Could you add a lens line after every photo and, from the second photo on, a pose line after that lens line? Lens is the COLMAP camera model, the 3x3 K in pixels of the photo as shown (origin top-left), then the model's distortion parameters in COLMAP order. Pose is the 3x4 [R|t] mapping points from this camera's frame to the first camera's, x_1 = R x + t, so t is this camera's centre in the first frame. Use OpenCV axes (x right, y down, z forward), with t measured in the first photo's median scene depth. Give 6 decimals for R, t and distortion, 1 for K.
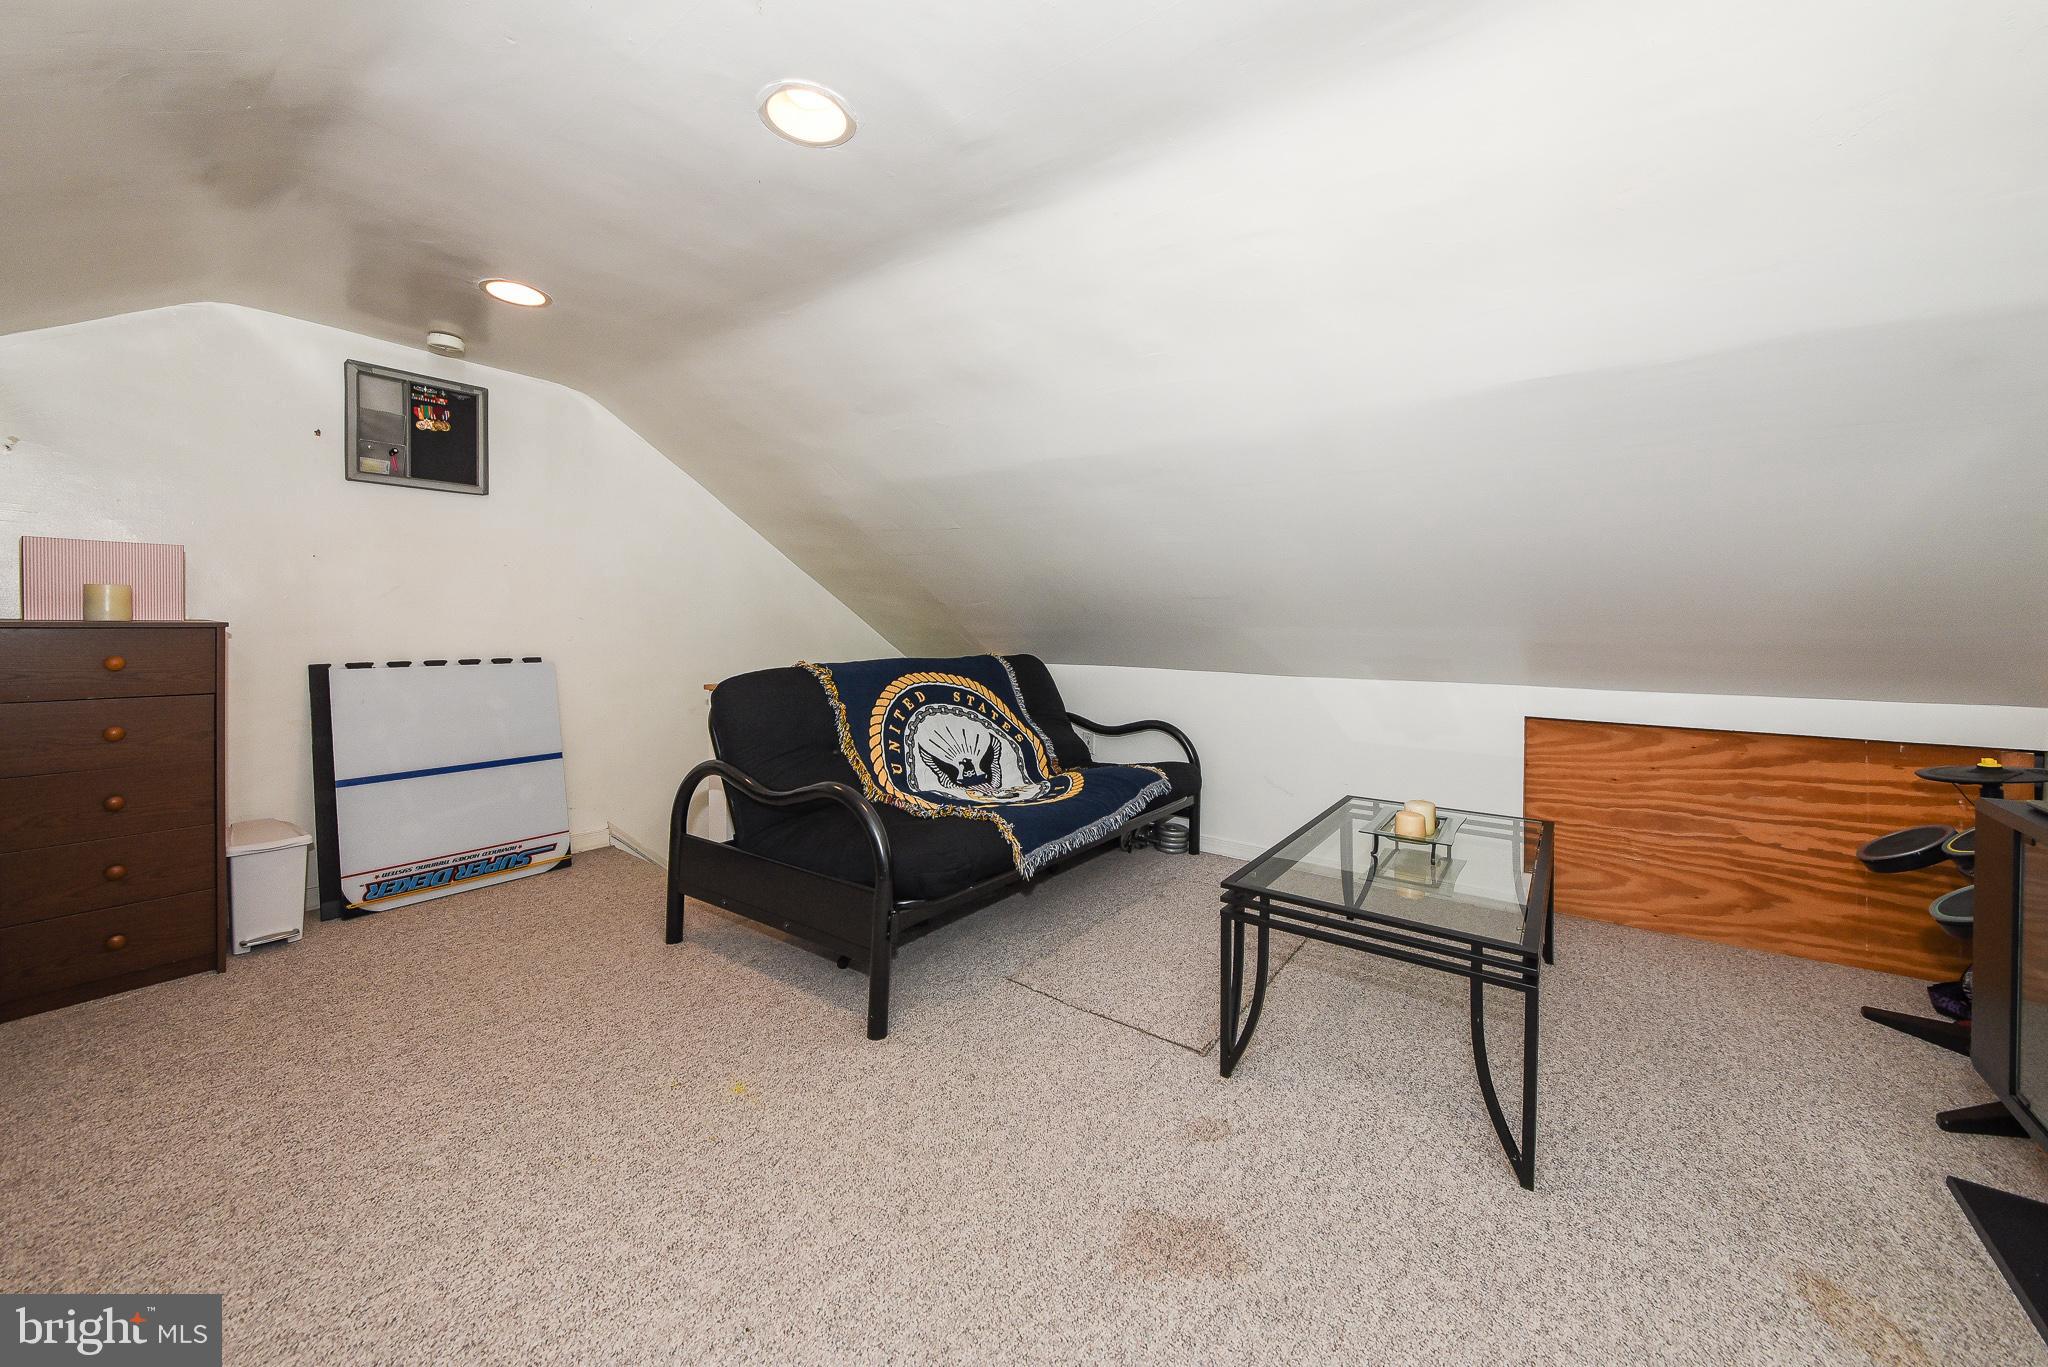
lens RADIAL K [[738.5, 0, 1033.1], [0, 738.5, 638.9], [0, 0, 1]] dist [0.035464, -0.013981]
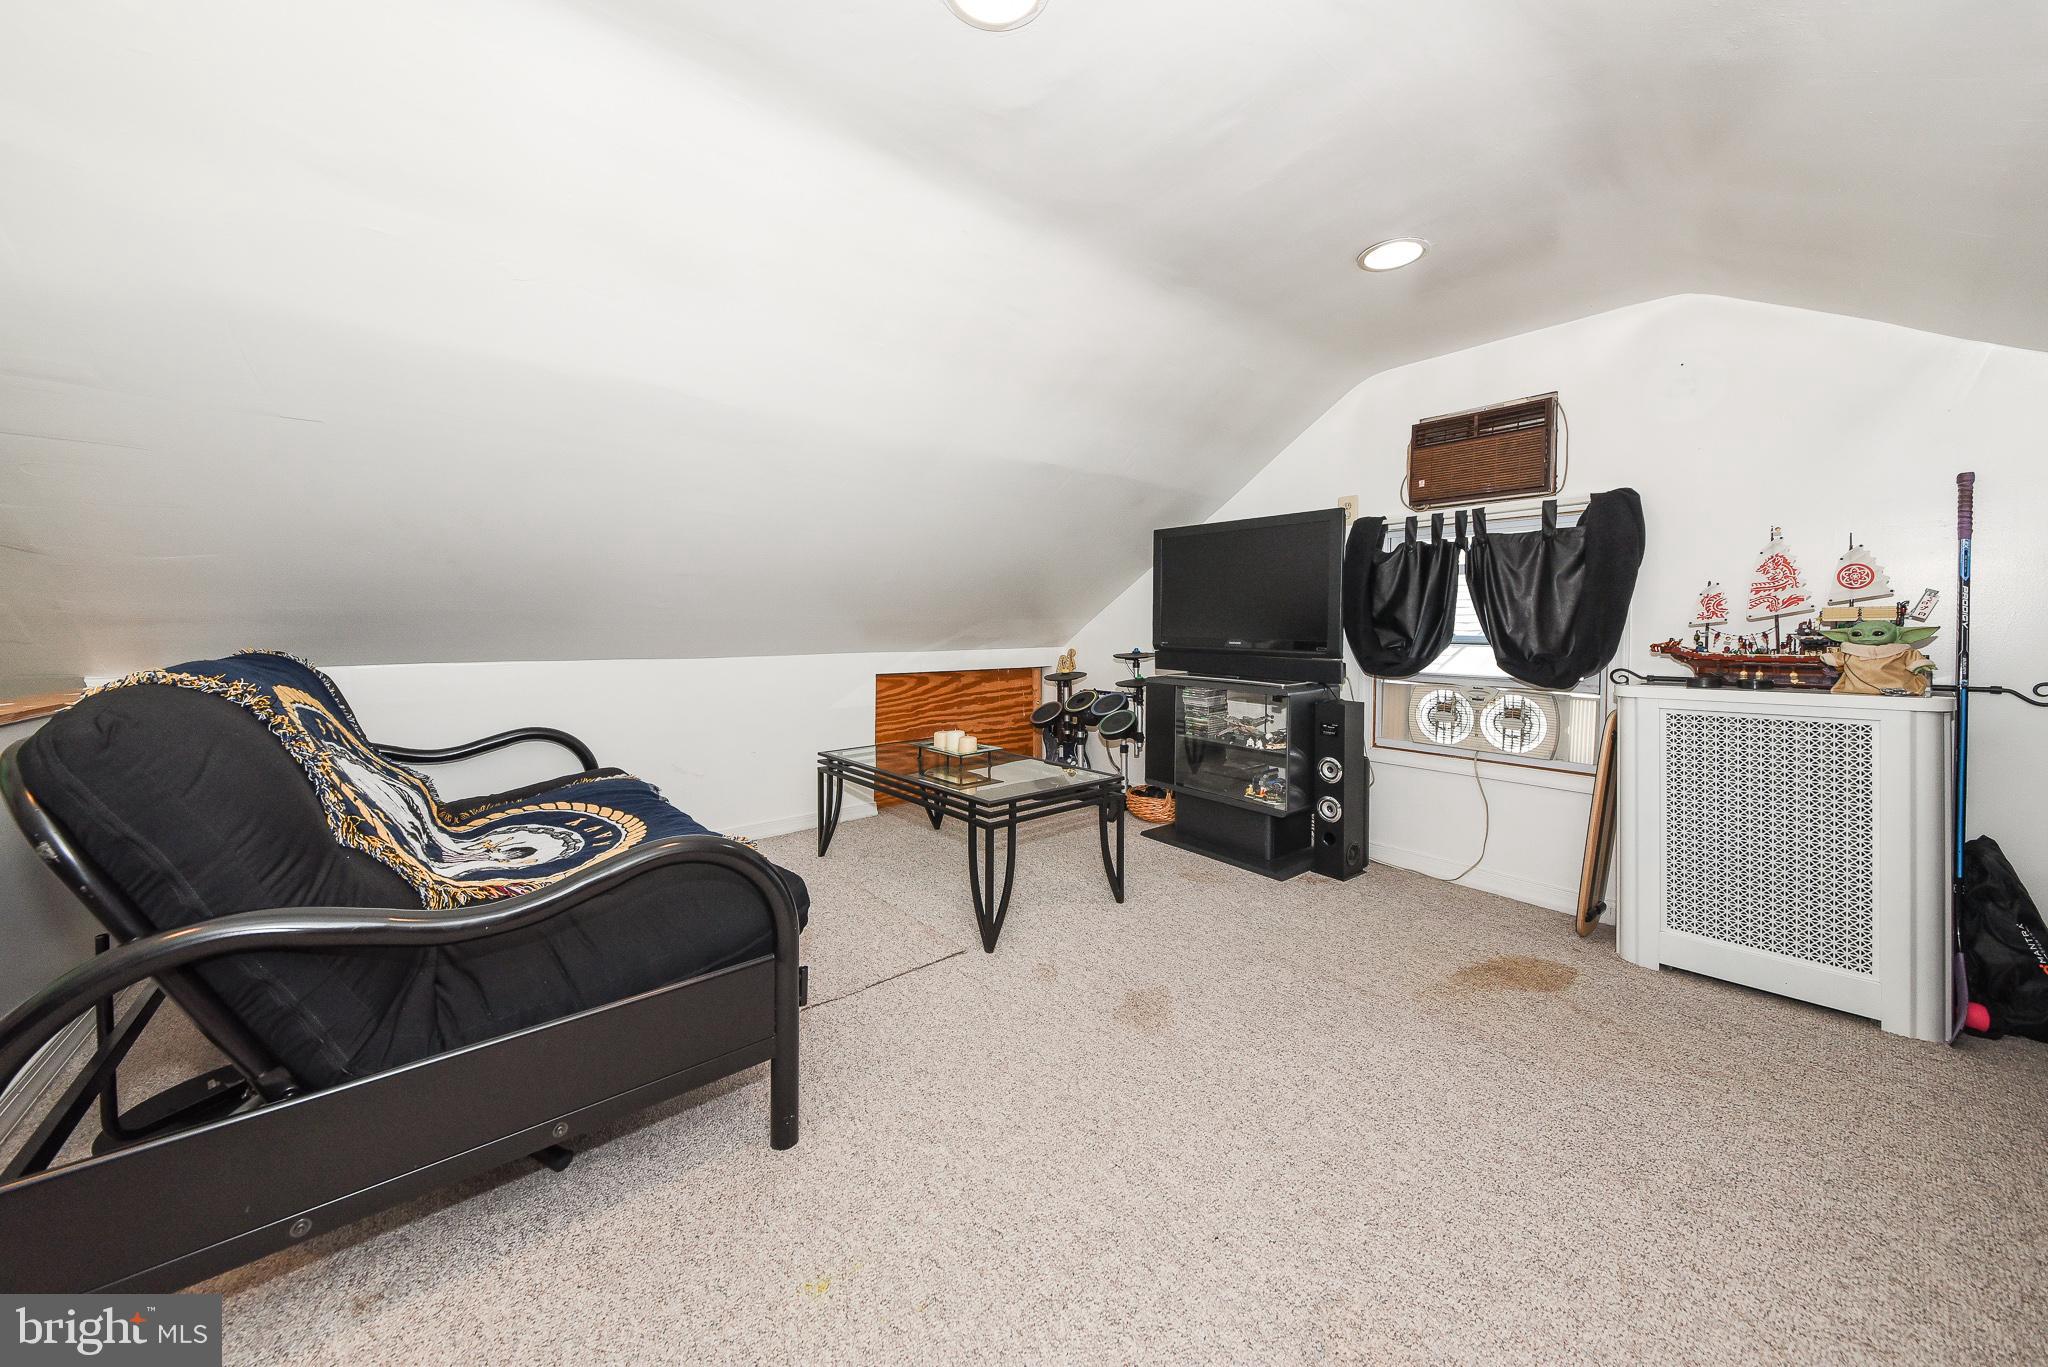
lens RADIAL K [[716.1, 0, 1021.1], [0, 716.1, 633.6], [0, 0, 1]] dist [0.025775, -0.012474]
pose [[0.249923, -0.019298, 0.968073, -0.662676], [0.018503, 0.999714, 0.015152, 0.014507], [-0.968089, 0.014126, 0.250209, 0.460989]]
